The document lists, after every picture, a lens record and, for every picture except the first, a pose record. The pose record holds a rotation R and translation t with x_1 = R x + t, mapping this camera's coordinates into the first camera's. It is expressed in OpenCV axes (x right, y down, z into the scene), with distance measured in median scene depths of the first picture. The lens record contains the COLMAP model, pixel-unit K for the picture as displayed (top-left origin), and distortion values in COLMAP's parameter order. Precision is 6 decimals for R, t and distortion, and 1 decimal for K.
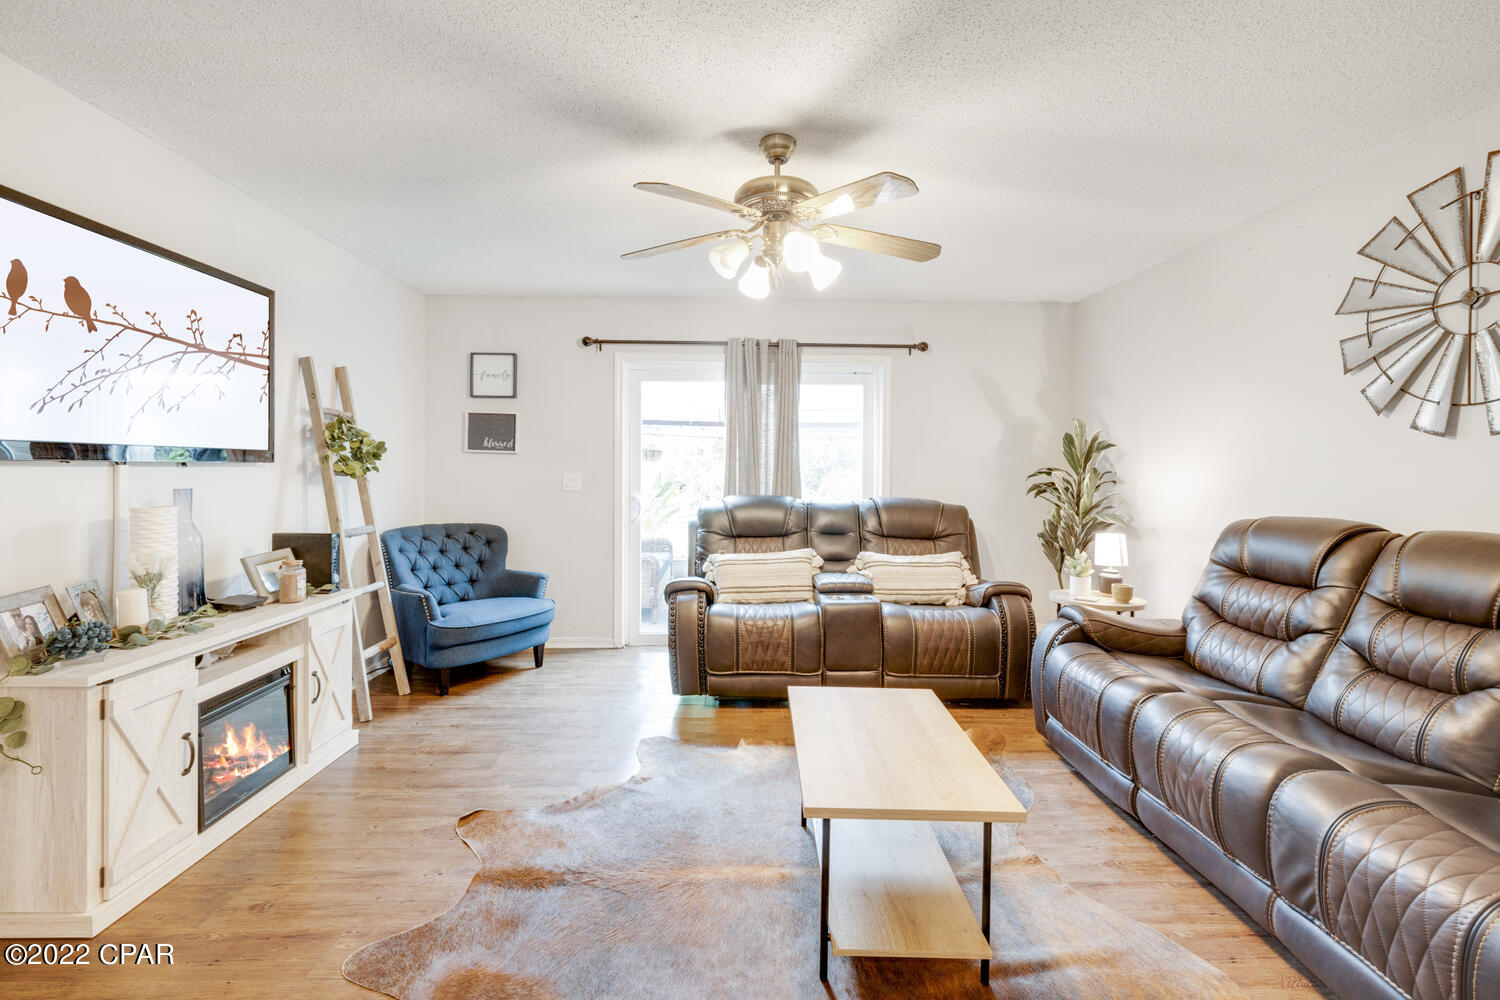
lens RADIAL K [[629.2, 0, 744.0], [0, 629.2, 471.5], [0, 0, 1]] dist [-0.002318, 0.000778]
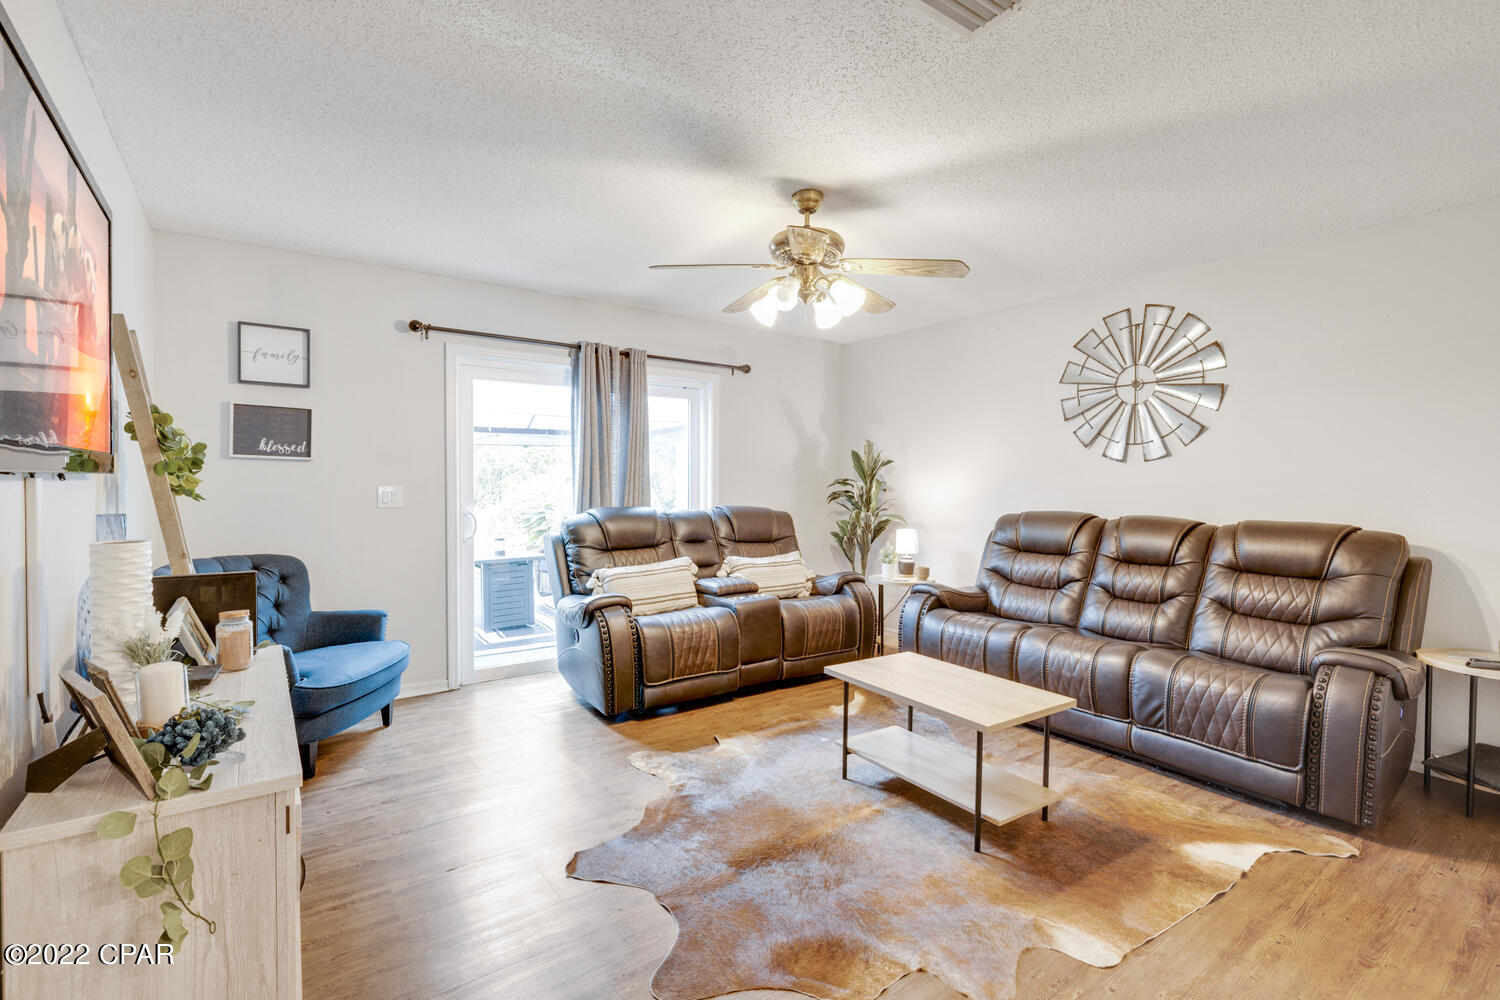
lens RADIAL K [[674.5, 0, 737.9], [0, 674.5, 490.5], [0, 0, 1]] dist [-0.003397, 0.002266]
pose [[0.825850, -0.010293, 0.563796, -0.443930], [0.001946, 0.999879, 0.015405, -0.004092], [-0.563887, -0.011625, 0.825770, 0.031778]]
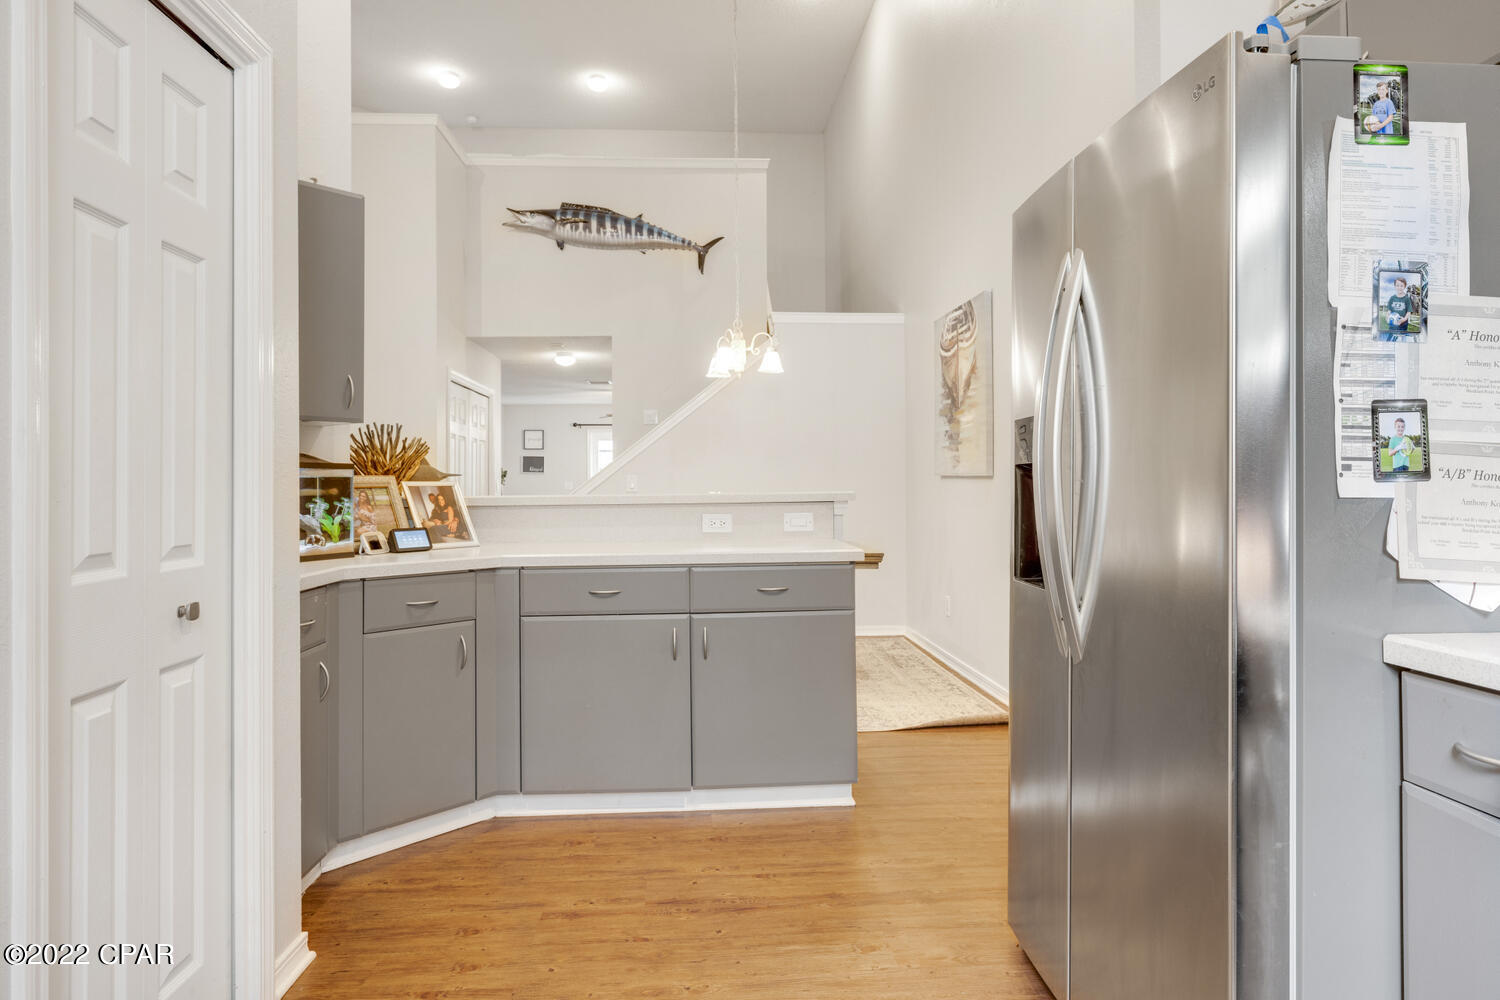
lens RADIAL K [[917.8, 0, 750.0], [0, 917.8, 489.6], [0, 0, 1]] dist [-0.004108, -0.000122]
pose [[0.998712, -0.005751, 0.050415, 0.245065], [0.005676, 0.999983, 0.001631, 0.031582], [-0.050423, -0.001343, 0.998727, -2.663165]]
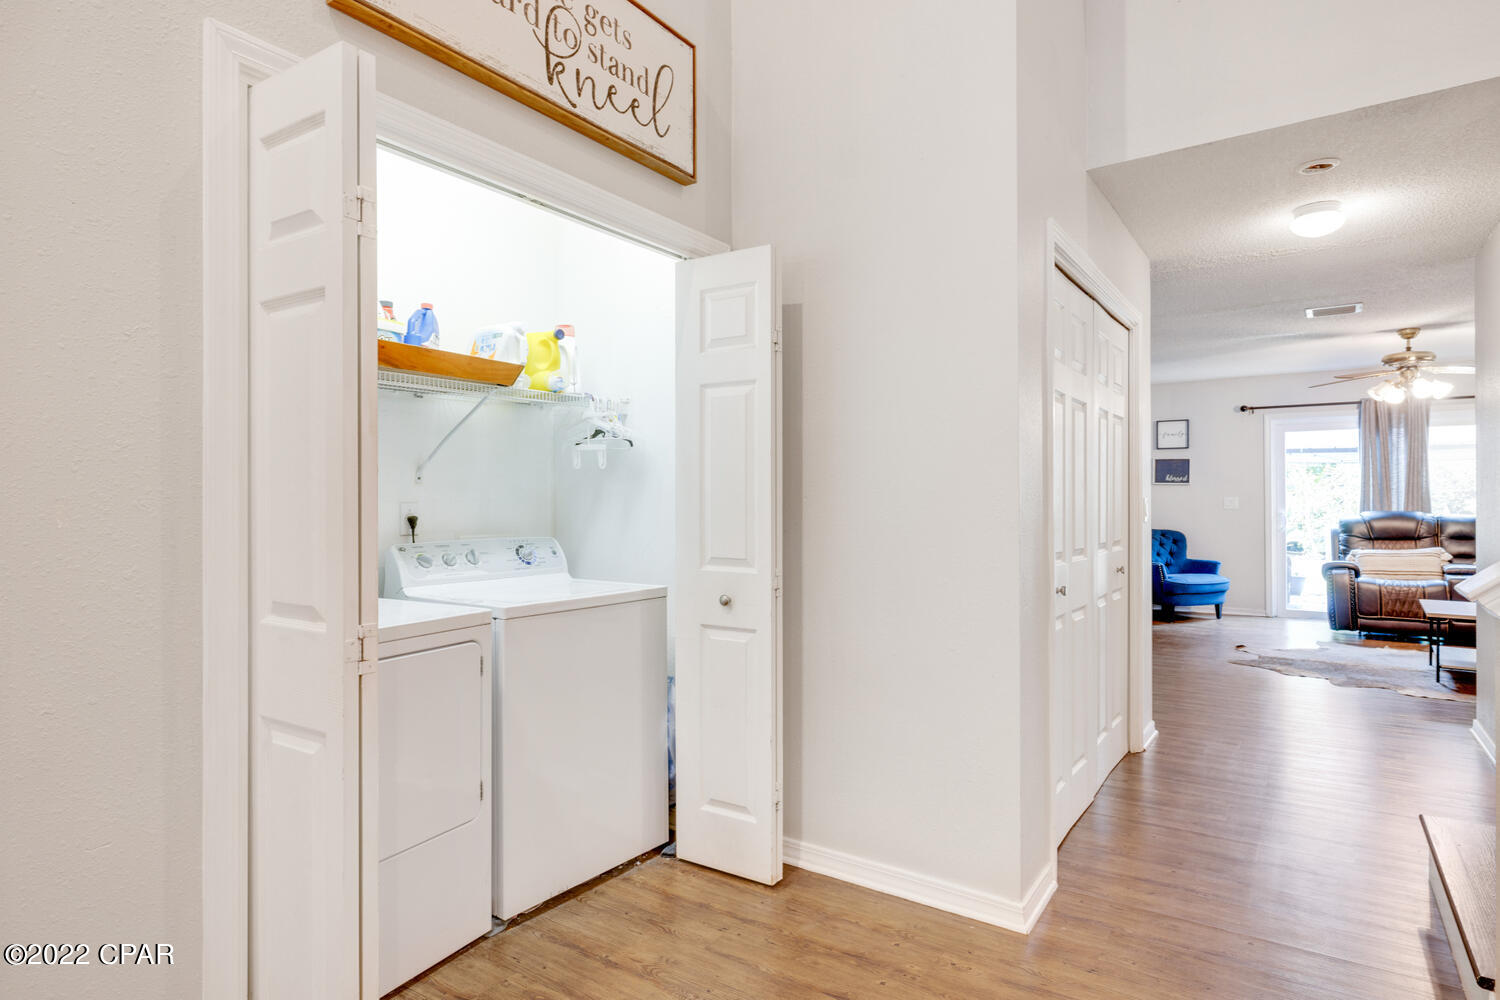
lens RADIAL K [[834.7, 0, 753.4], [0, 834.7, 492.8], [0, 0, 1]] dist [0.018506, -0.003669]
pose [[0.824312, -0.013505, -0.565974, -0.092041], [0.008432, 0.999897, -0.011579, 0.007084], [0.566073, 0.004773, 0.824342, -1.441942]]
